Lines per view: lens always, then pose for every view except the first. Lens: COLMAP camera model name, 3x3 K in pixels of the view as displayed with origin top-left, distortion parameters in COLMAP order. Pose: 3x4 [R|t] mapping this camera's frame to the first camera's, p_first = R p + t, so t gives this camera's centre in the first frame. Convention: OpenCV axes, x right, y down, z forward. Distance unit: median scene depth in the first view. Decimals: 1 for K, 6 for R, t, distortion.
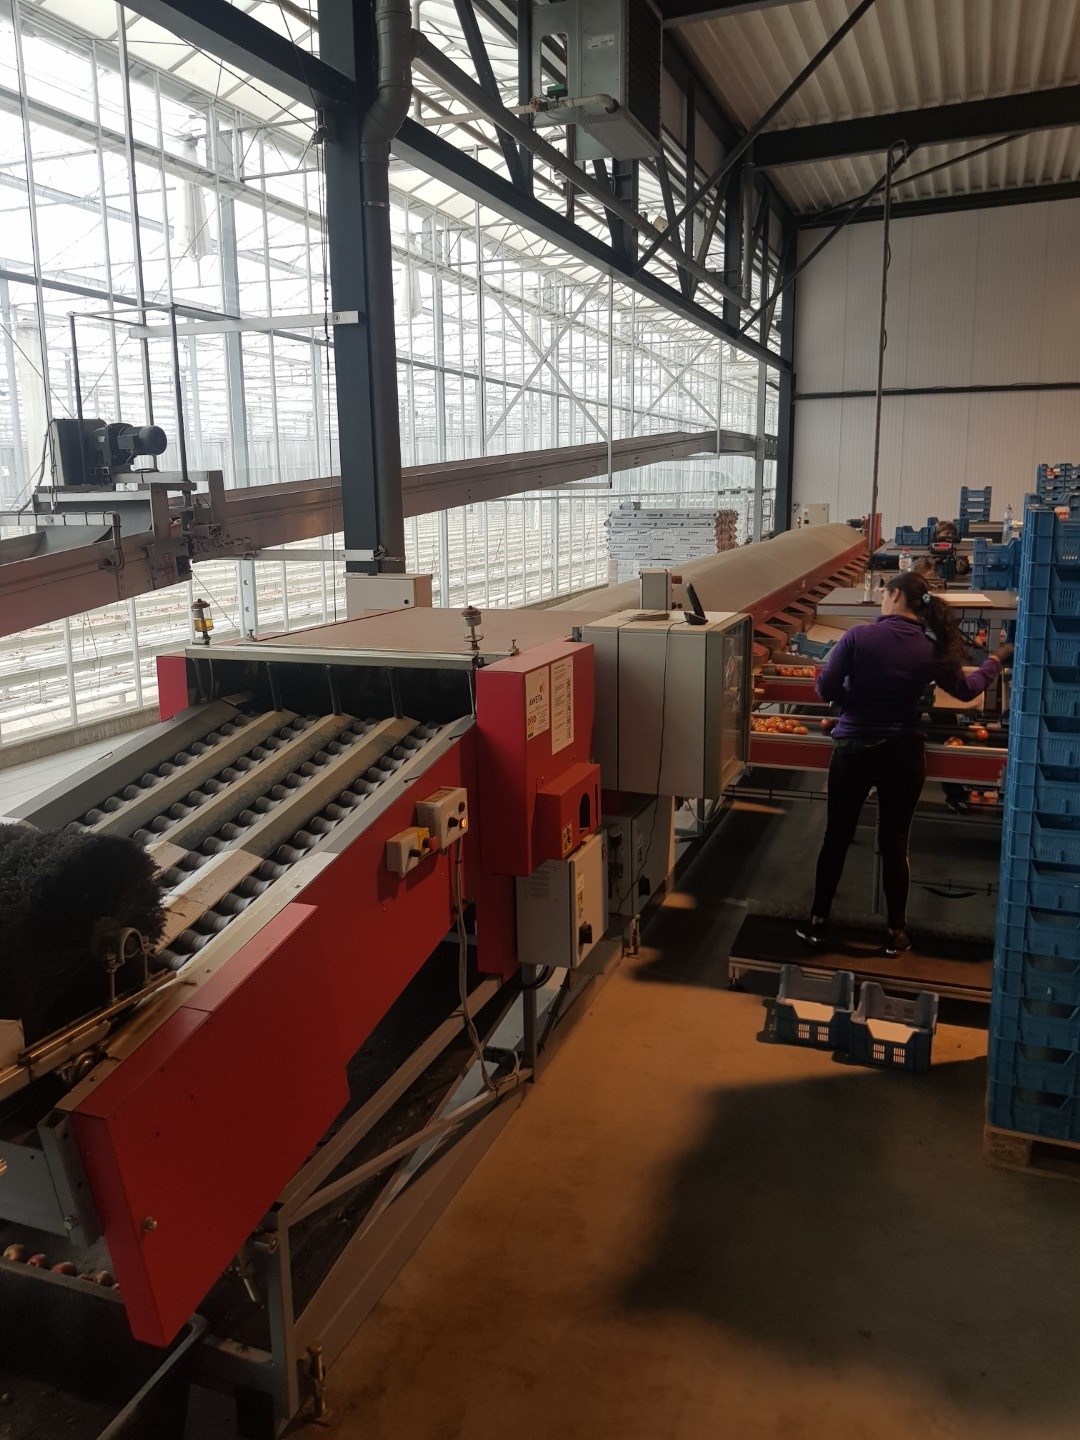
lens RADIAL K [[1111.7, 0, 538.1], [0, 1111.7, 697.4], [0, 0, 1]] dist [0.112613, -0.179169]
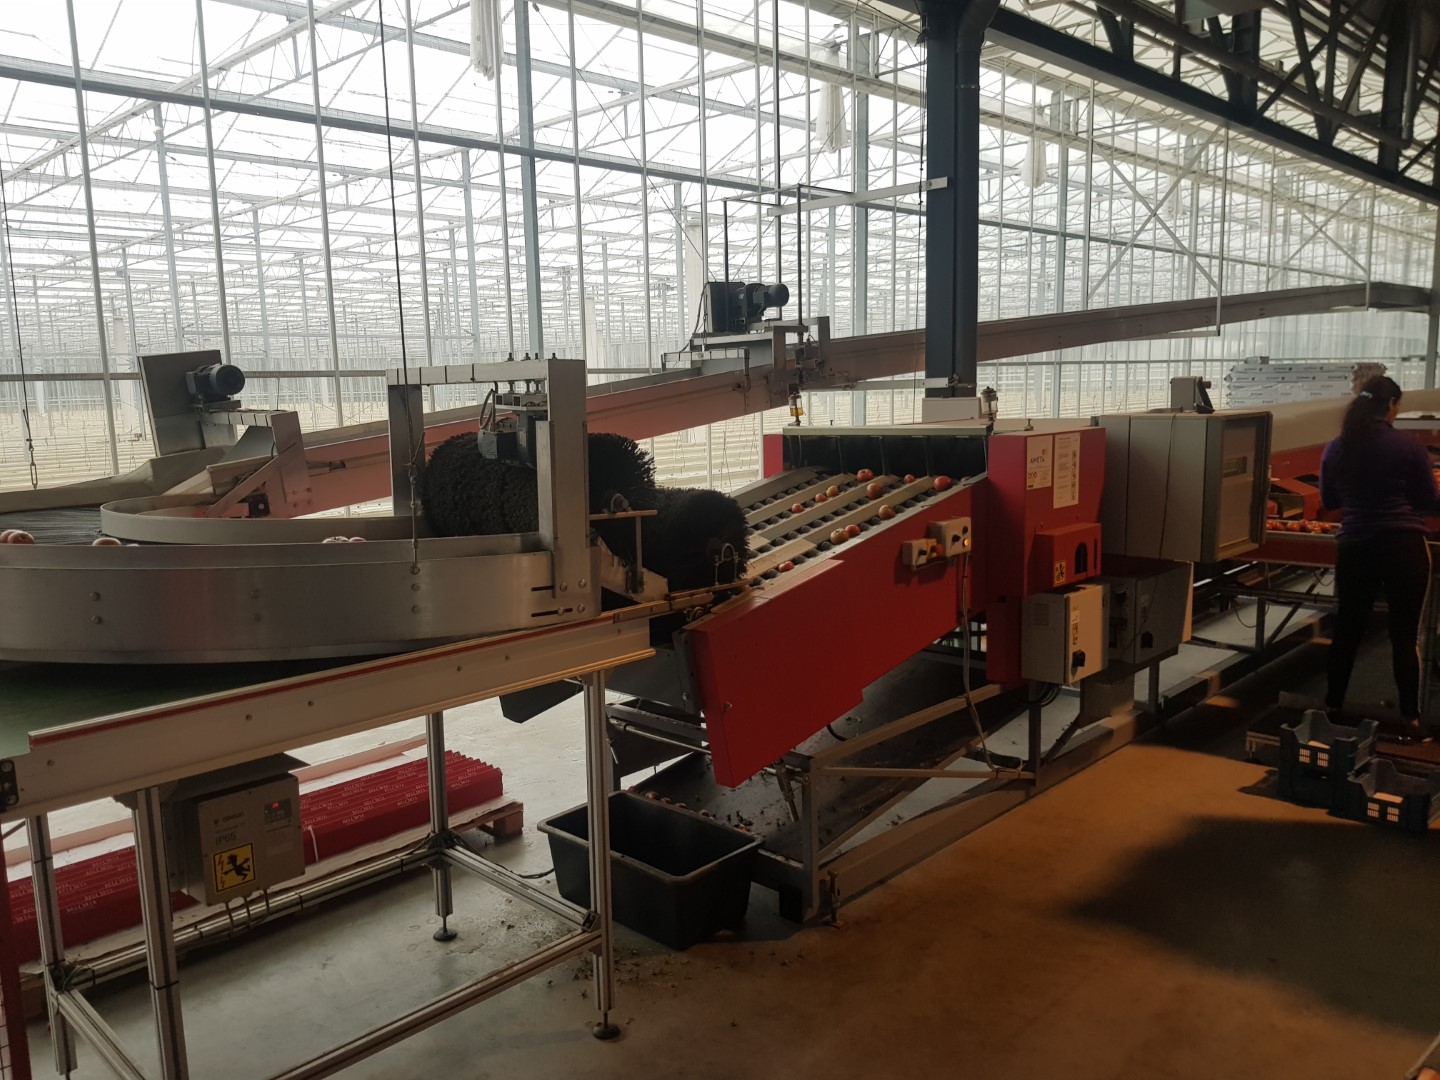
lens RADIAL K [[1111.7, 0, 720.0], [0, 1111.7, 540.0], [0, 0, 1]] dist [0.112613, -0.179169]
pose [[0.925426, 0.043269, -0.376451, 0.078963], [-0.055176, 0.998258, -0.020898, 0.074762], [0.374890, 0.040110, 0.926201, -0.169136]]
